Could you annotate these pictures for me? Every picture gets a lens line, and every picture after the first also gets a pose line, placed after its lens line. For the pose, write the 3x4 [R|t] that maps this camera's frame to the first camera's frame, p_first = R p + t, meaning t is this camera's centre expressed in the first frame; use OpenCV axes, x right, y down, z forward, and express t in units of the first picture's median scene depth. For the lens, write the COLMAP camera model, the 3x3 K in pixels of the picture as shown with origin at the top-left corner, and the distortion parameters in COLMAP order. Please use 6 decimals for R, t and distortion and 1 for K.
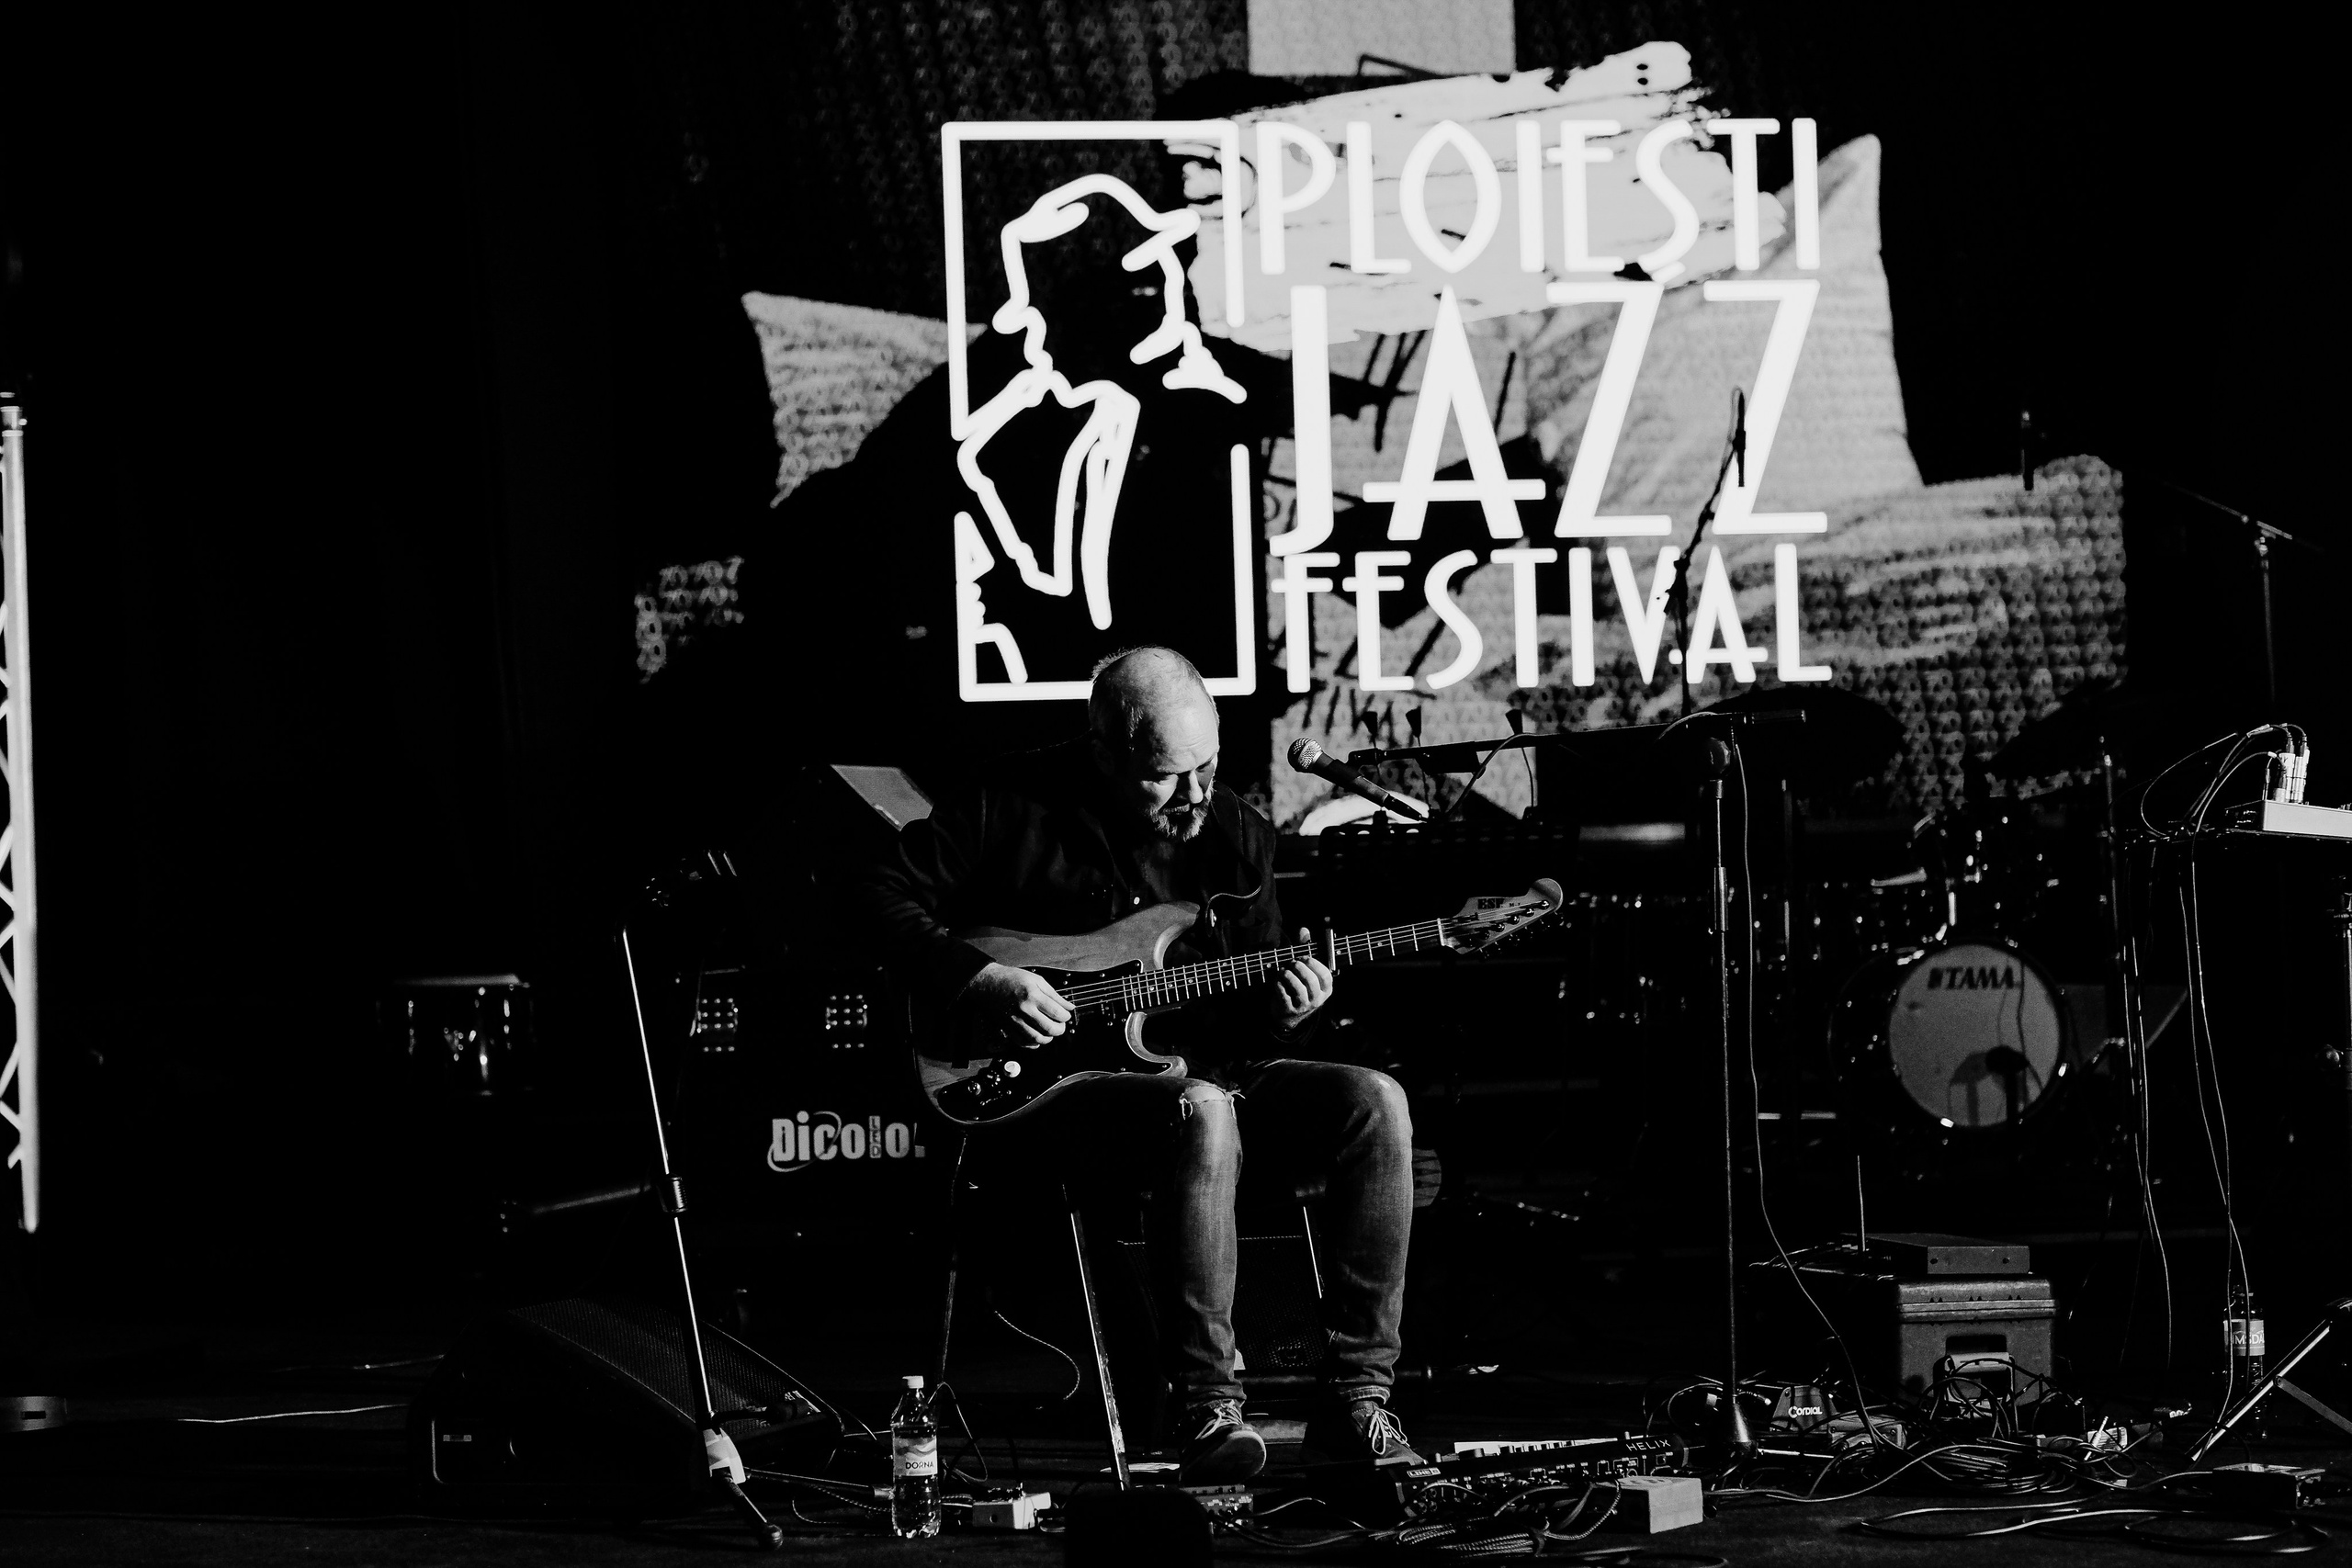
lens RADIAL K [[5667.3, 0, 1164.1], [0, 5667.3, 784.0], [0, 0, 1]] dist [0.030702, 0.000000]
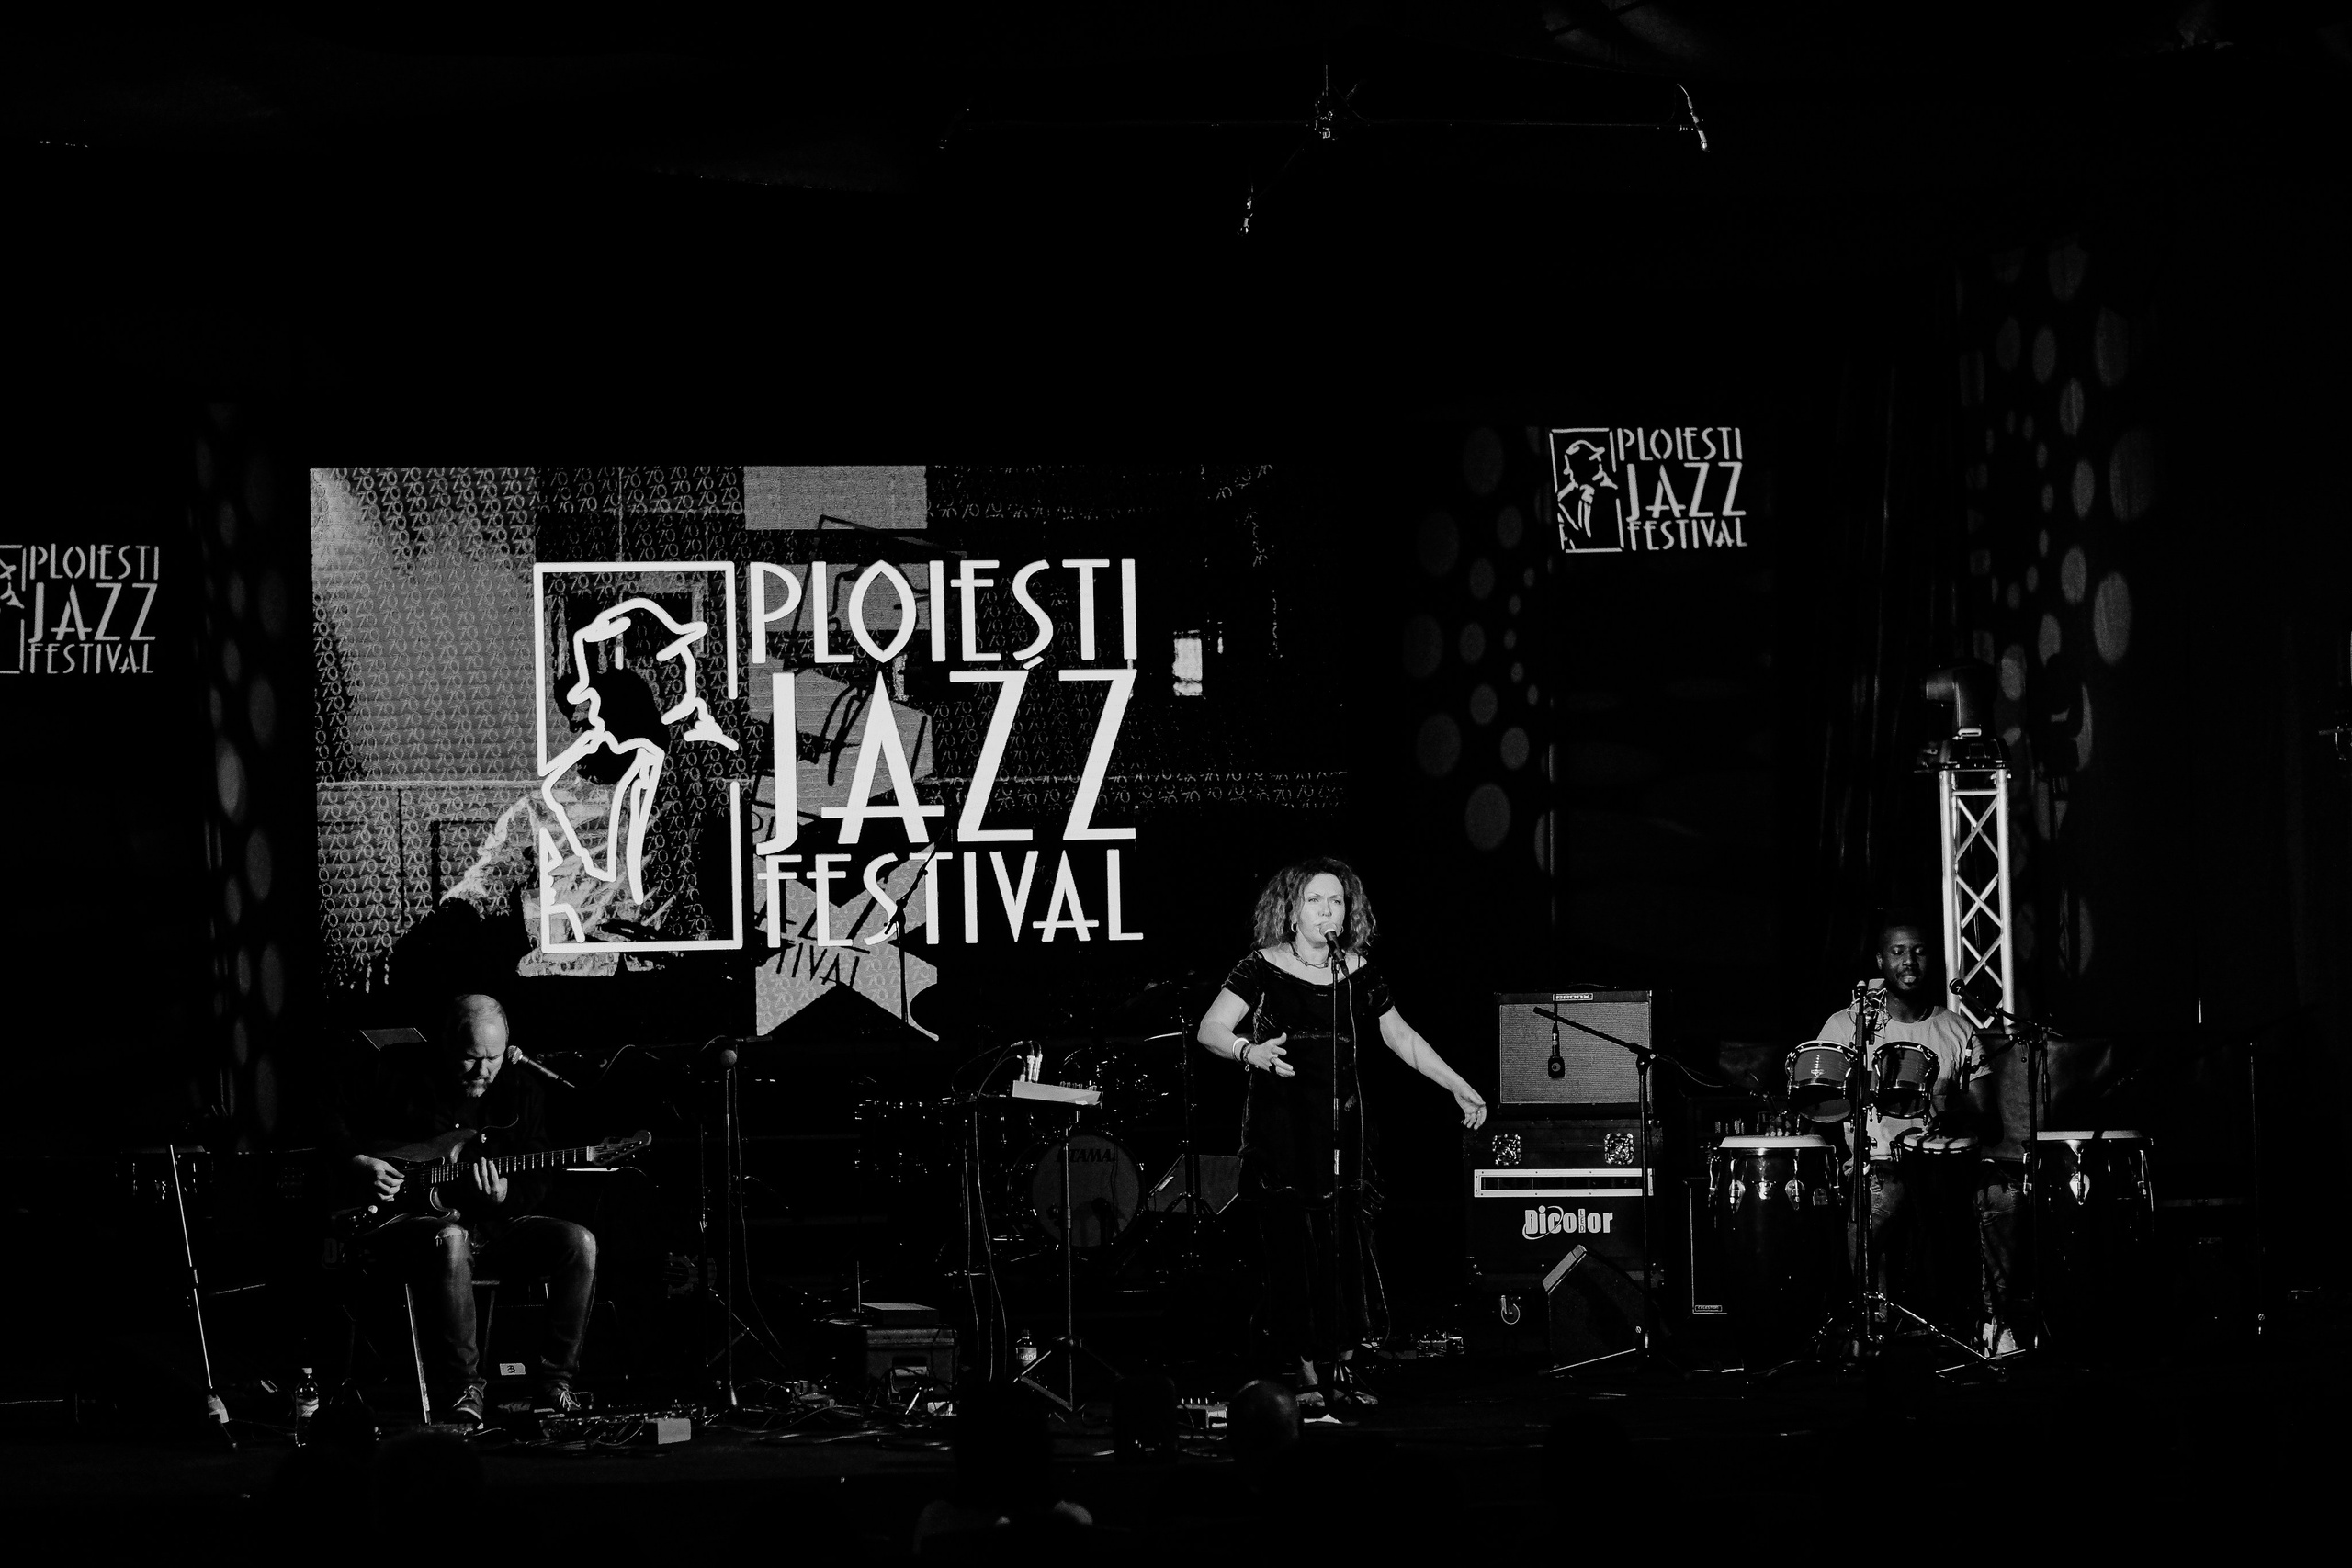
lens RADIAL K [[5667.3, 0, 1180.3], [0, 5667.3, 769.0], [0, 0, 1]] dist [0.030702, 0.000000]
pose [[0.999900, 0.007269, 0.012142, 0.150251], [-0.006987, 0.999707, -0.023161, -0.039823], [-0.012307, 0.023074, 0.999658, -0.641004]]
